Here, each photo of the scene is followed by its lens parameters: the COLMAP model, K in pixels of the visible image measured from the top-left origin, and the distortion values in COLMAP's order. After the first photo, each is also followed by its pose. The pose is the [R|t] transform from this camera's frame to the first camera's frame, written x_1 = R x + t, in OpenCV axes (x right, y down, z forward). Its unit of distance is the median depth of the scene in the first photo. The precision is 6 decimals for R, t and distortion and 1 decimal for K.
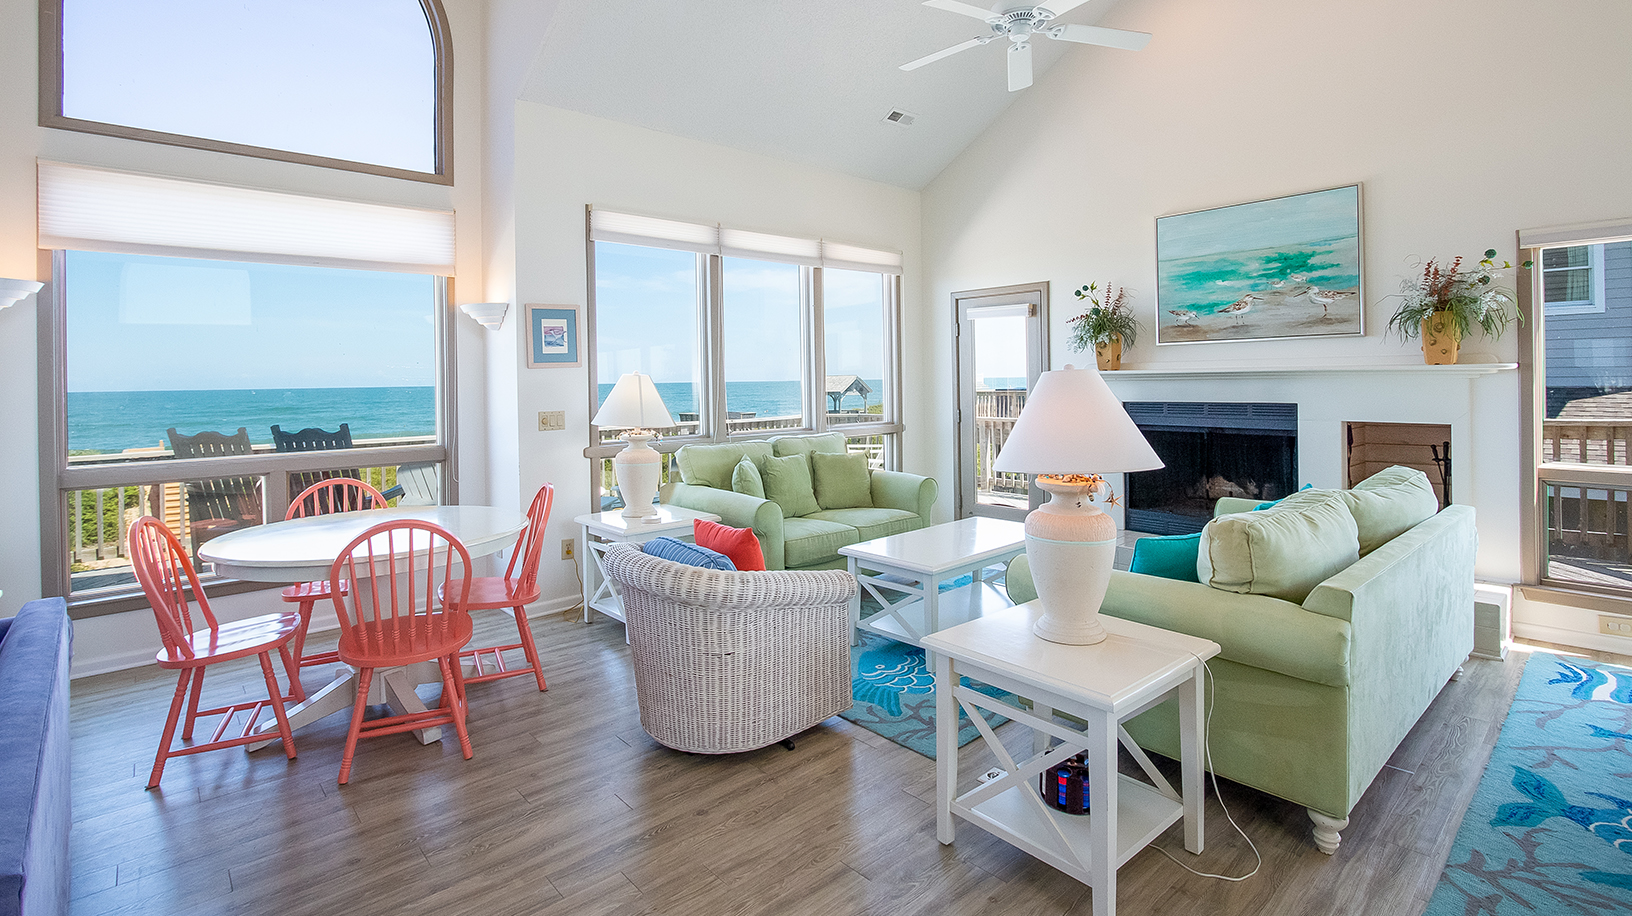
lens RADIAL K [[747.1, 0, 778.6], [0, 747.1, 386.1], [0, 0, 1]] dist [-0.001460, 0.000163]
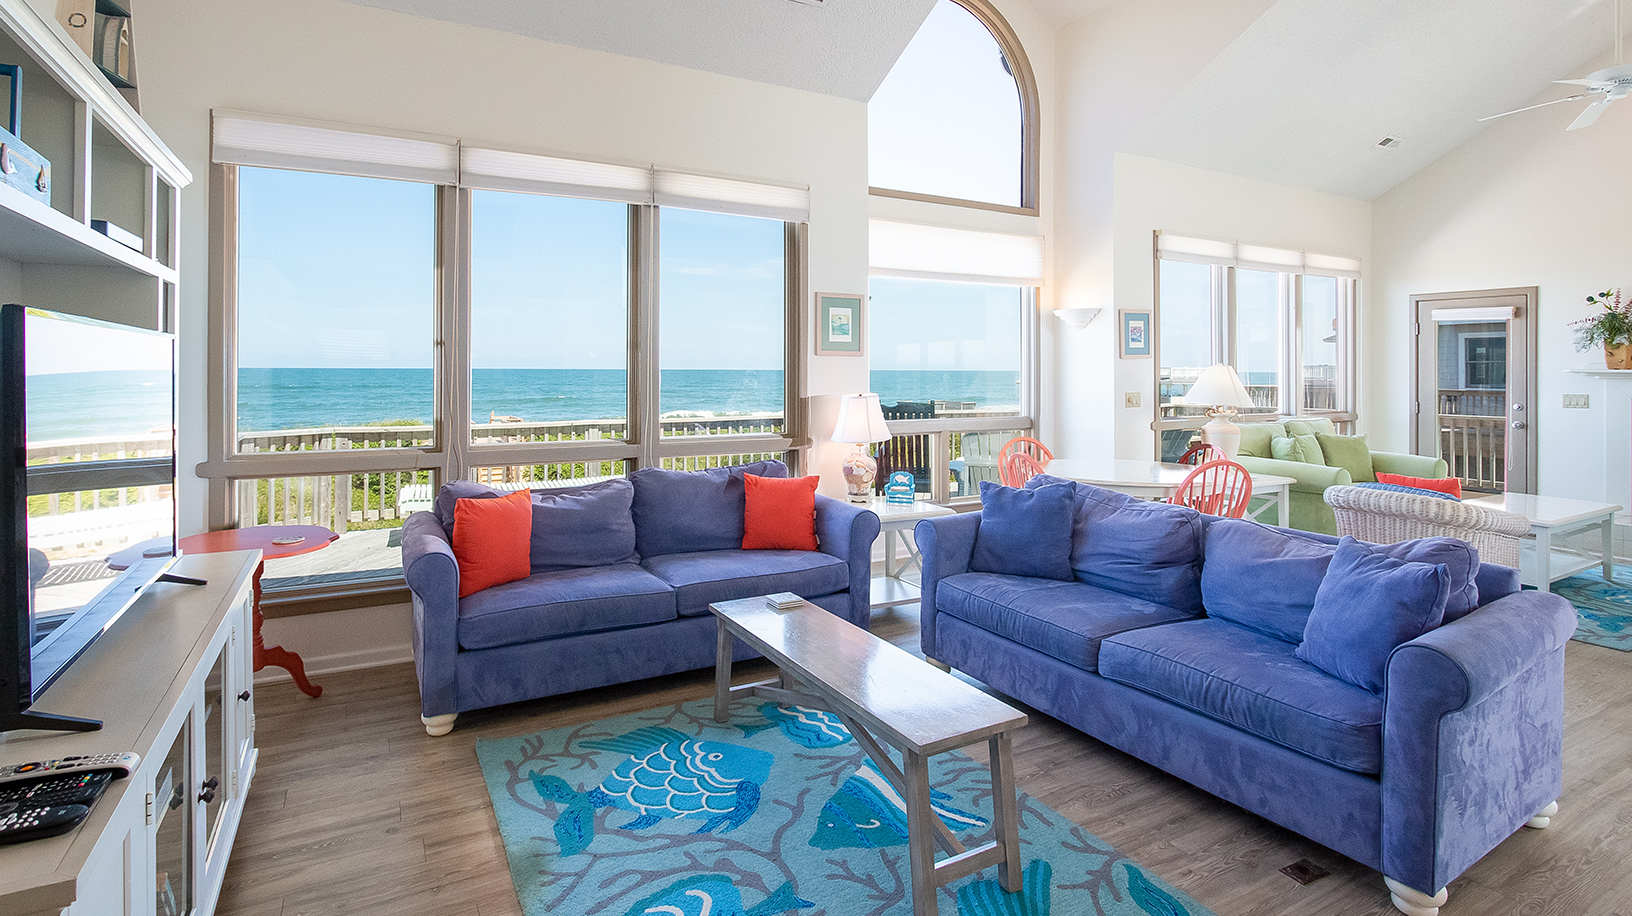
lens RADIAL K [[780.5, 0, 808.4], [0, 780.5, 370.4], [0, 0, 1]] dist [-0.000247, 0.000990]
pose [[0.981009, 0.020007, -0.192930, -0.561278], [-0.020832, 0.999780, -0.002250, 0.009311], [0.192843, 0.006227, 0.981210, -0.398545]]
